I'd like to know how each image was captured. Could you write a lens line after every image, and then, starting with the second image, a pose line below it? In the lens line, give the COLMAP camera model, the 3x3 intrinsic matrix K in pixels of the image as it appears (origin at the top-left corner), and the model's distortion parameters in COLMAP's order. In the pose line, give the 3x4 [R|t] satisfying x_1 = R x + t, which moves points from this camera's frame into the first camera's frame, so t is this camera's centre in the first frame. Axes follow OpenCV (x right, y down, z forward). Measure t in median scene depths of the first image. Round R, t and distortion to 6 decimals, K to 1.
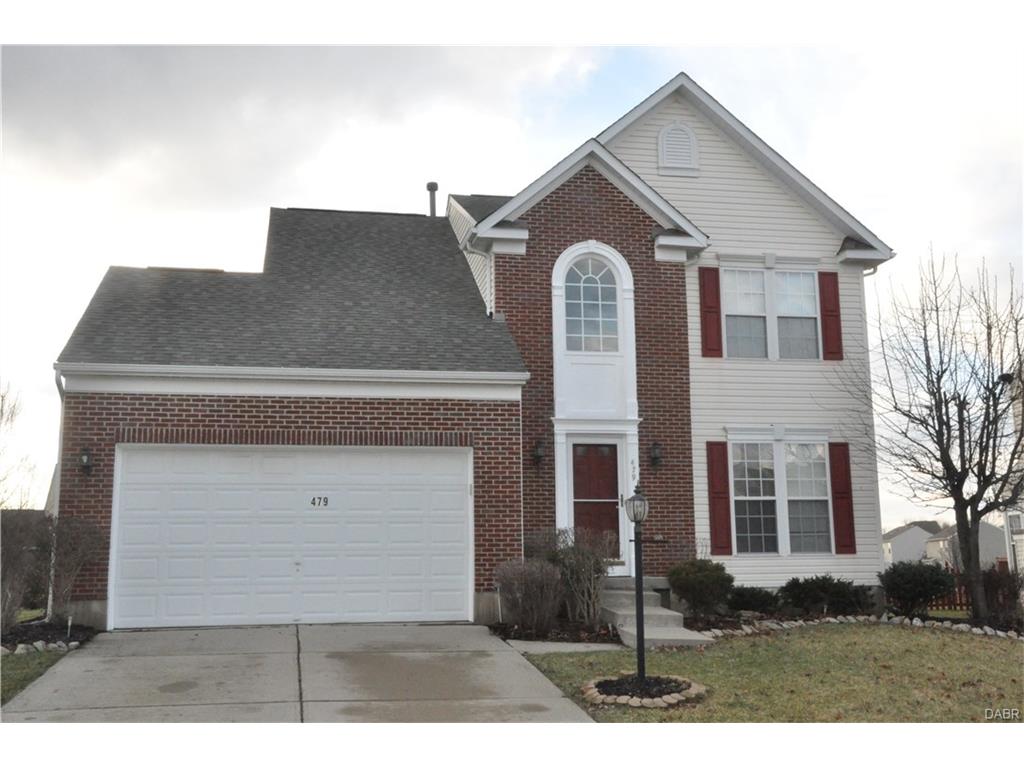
lens RADIAL K [[1118.1, 0, 512.0], [0, 1118.1, 384.0], [0, 0, 1]] dist [-0.016371, 0.194263]
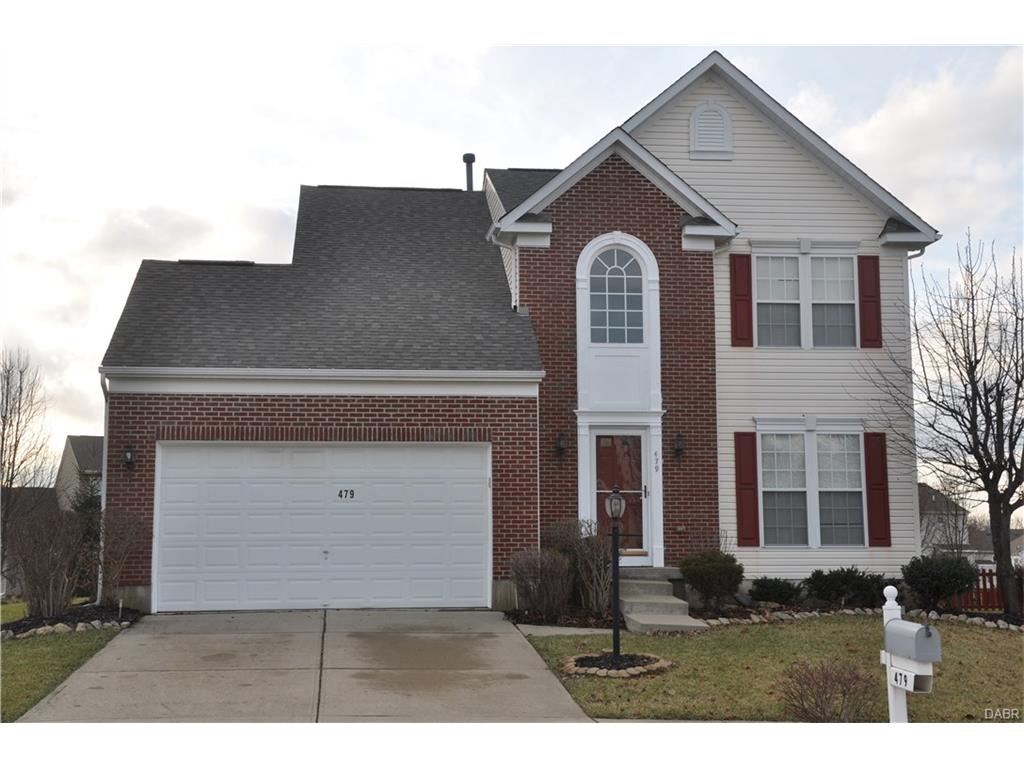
lens RADIAL K [[1421.8, 0, 512.0], [0, 1421.8, 384.0], [0, 0, 1]] dist [0.141329, -0.000467]
pose [[0.997065, -0.002820, -0.076505, 0.082233], [0.006113, 0.999063, 0.042842, -0.052127], [0.076313, -0.043184, 0.996148, -0.307223]]
